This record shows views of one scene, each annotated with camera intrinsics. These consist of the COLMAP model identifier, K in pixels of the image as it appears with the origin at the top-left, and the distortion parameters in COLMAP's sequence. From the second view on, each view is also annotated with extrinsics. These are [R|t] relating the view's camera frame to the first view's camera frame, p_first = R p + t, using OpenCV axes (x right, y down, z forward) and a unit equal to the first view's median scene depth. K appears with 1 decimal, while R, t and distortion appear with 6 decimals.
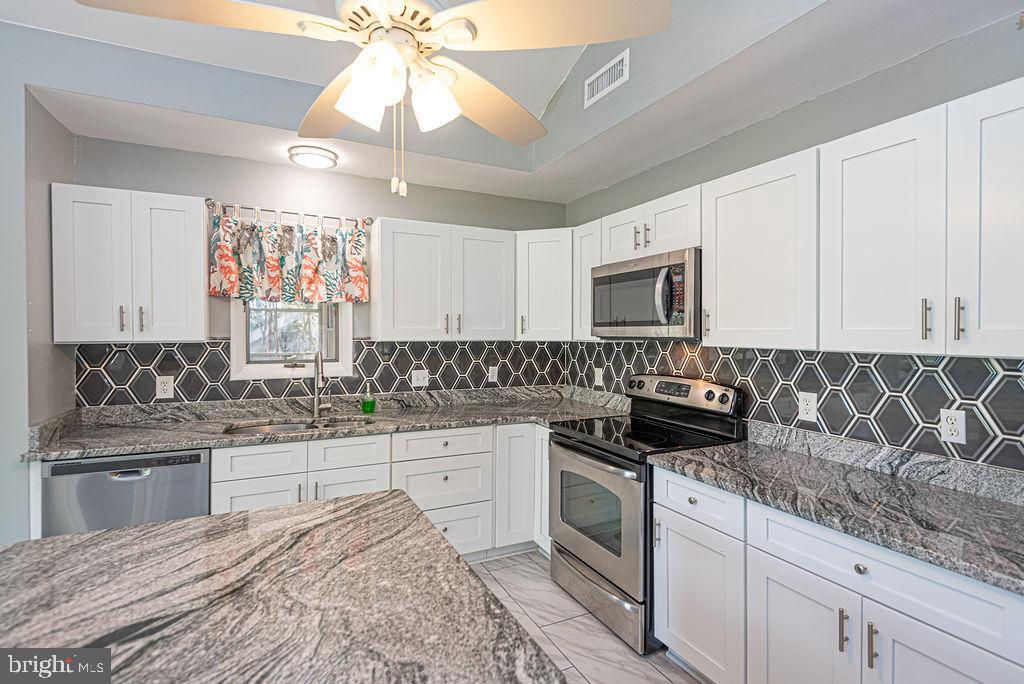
lens RADIAL K [[478.7, 0, 485.6], [0, 478.7, 330.8], [0, 0, 1]] dist [0.021440, -0.010100]
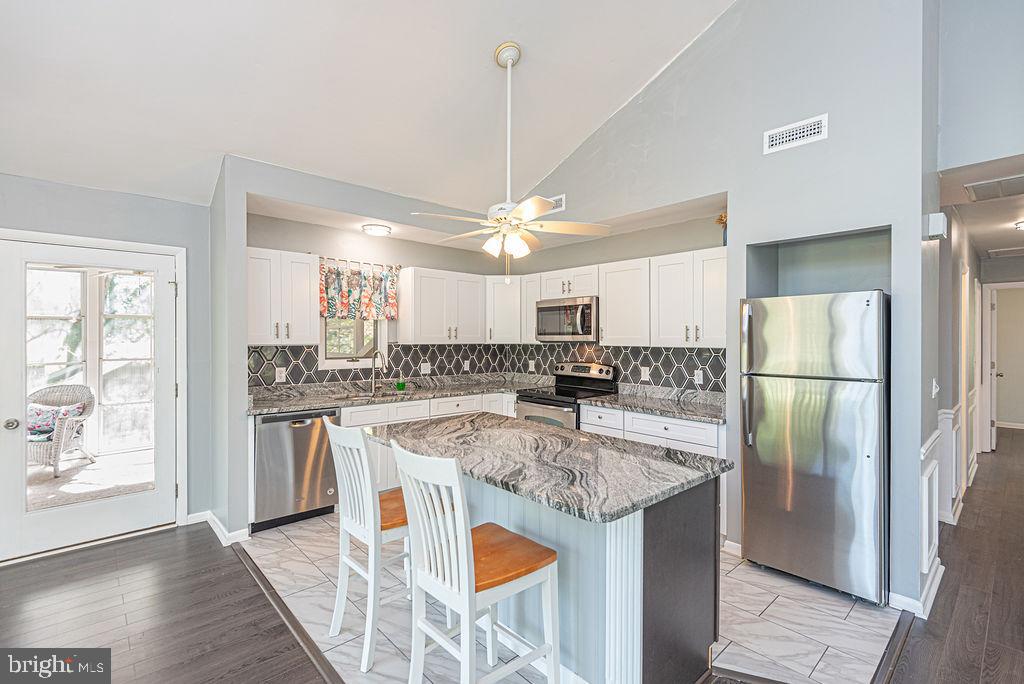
lens RADIAL K [[478.7, 0, 478.4], [0, 478.7, 327.8], [0, 0, 1]] dist [0.021440, -0.010100]
pose [[0.960595, 0.004441, 0.277915, -0.479686], [0.000417, 0.999848, -0.017420, -0.005392], [-0.277950, 0.016849, 0.960448, -0.634188]]
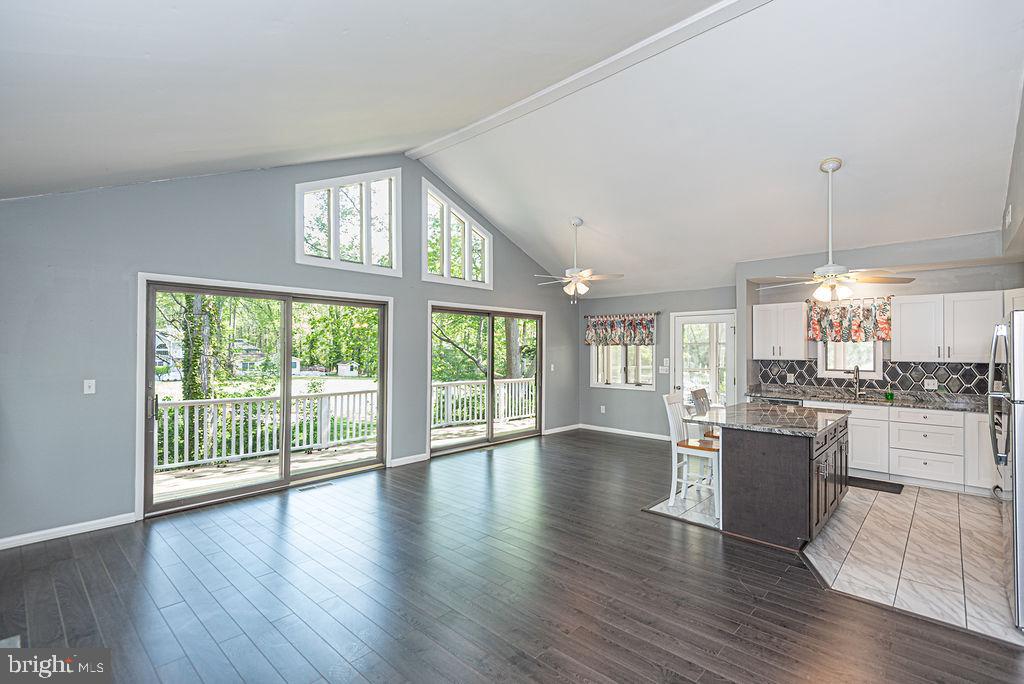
lens RADIAL K [[478.7, 0, 516.6], [0, 478.7, 348.5], [0, 0, 1]] dist [0.021440, -0.010100]
pose [[0.372026, -0.006563, -0.928199, 1.079453], [-0.007185, 0.999925, -0.009950, -0.000071], [0.928195, 0.010370, 0.371950, -1.191501]]
